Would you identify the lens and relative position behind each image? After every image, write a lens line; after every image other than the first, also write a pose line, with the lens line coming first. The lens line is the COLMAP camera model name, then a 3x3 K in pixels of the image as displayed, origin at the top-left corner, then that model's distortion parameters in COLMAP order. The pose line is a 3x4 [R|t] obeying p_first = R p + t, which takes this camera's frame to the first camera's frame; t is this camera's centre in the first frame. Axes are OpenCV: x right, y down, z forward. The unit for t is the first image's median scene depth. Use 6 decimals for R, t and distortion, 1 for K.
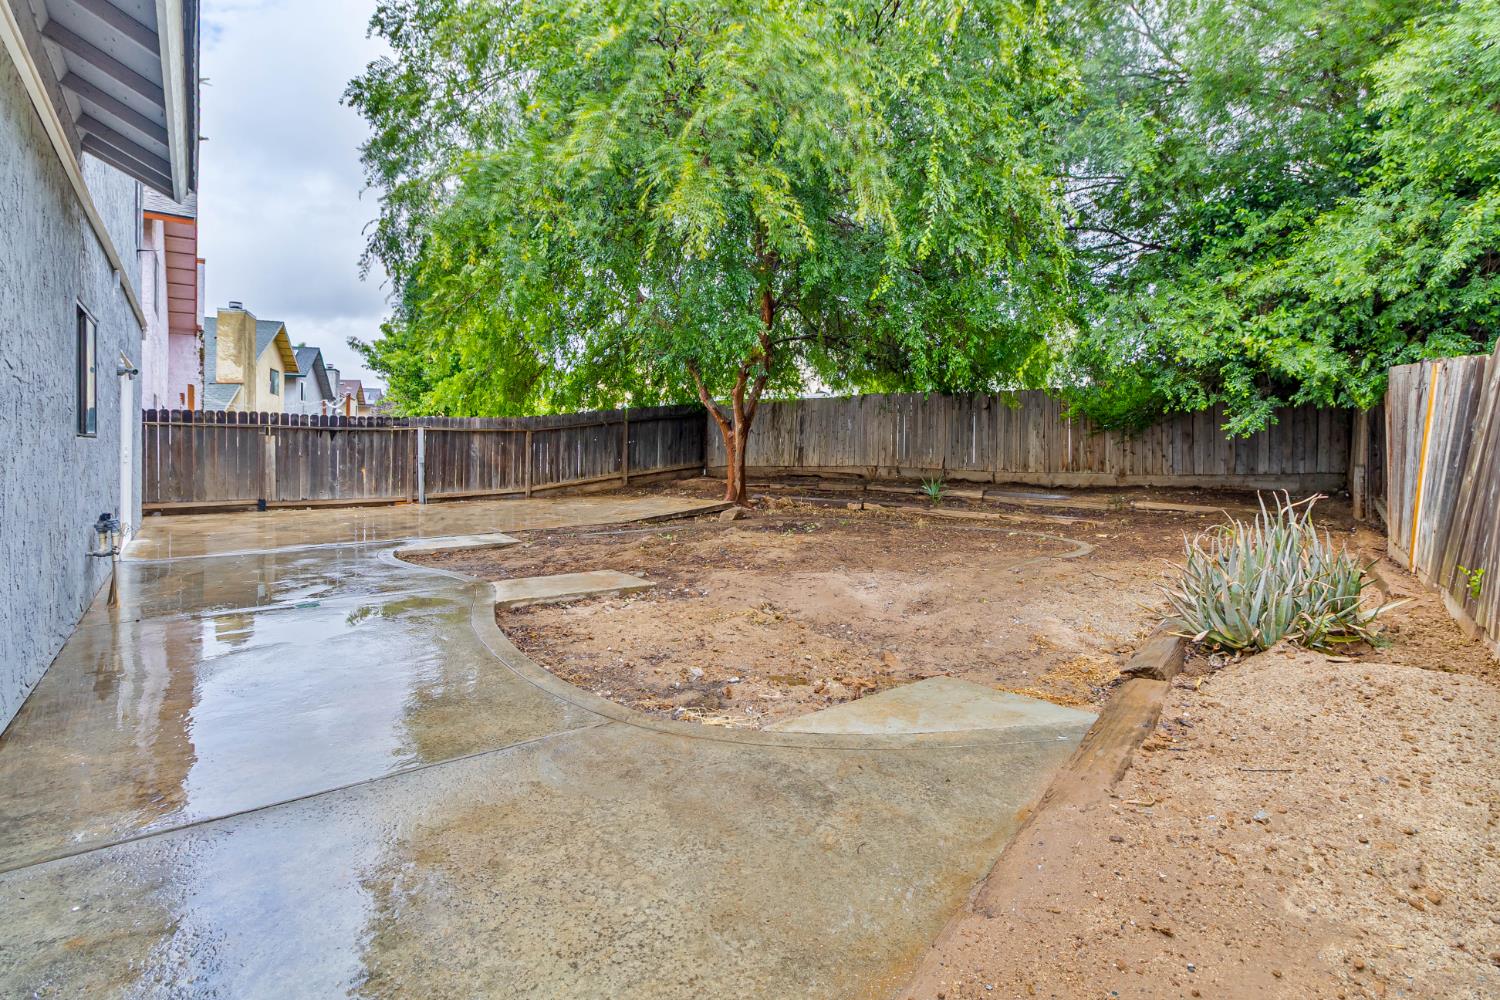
lens RADIAL K [[701.3, 0, 745.9], [0, 701.3, 459.4], [0, 0, 1]] dist [-0.002640, -0.000363]
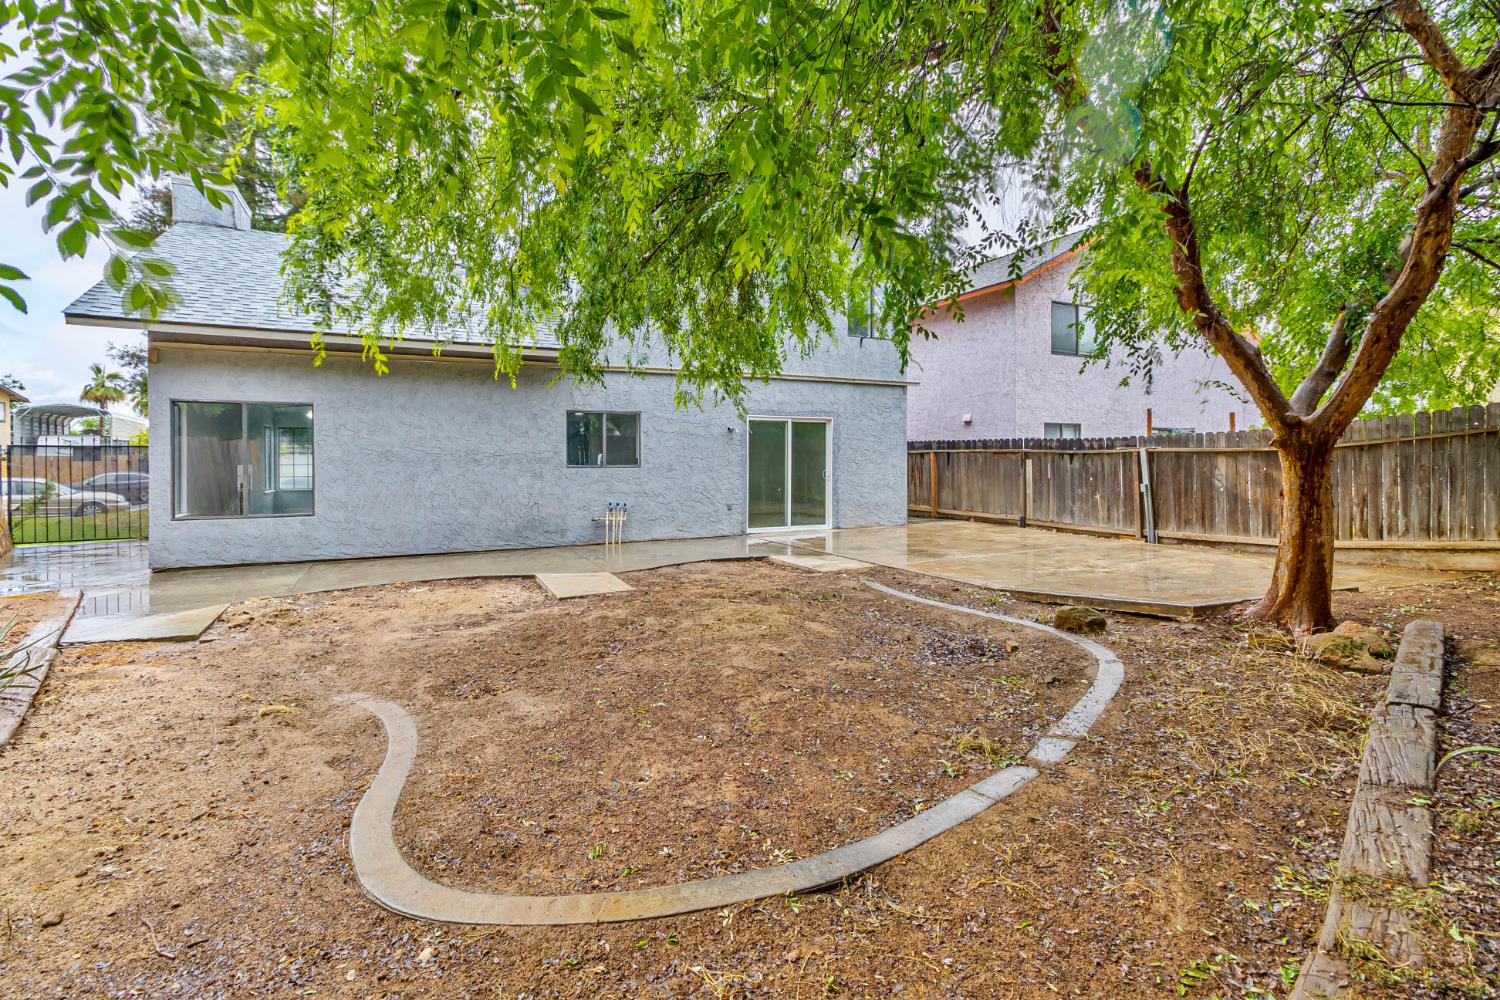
lens RADIAL K [[701.3, 0, 745.9], [0, 701.3, 459.4], [0, 0, 1]] dist [-0.002640, -0.000363]
pose [[-0.177997, 0.001804, -0.984029, 0.428028], [-0.023125, 0.999714, 0.006016, -0.027079], [0.983759, 0.023826, -0.177904, 0.688959]]
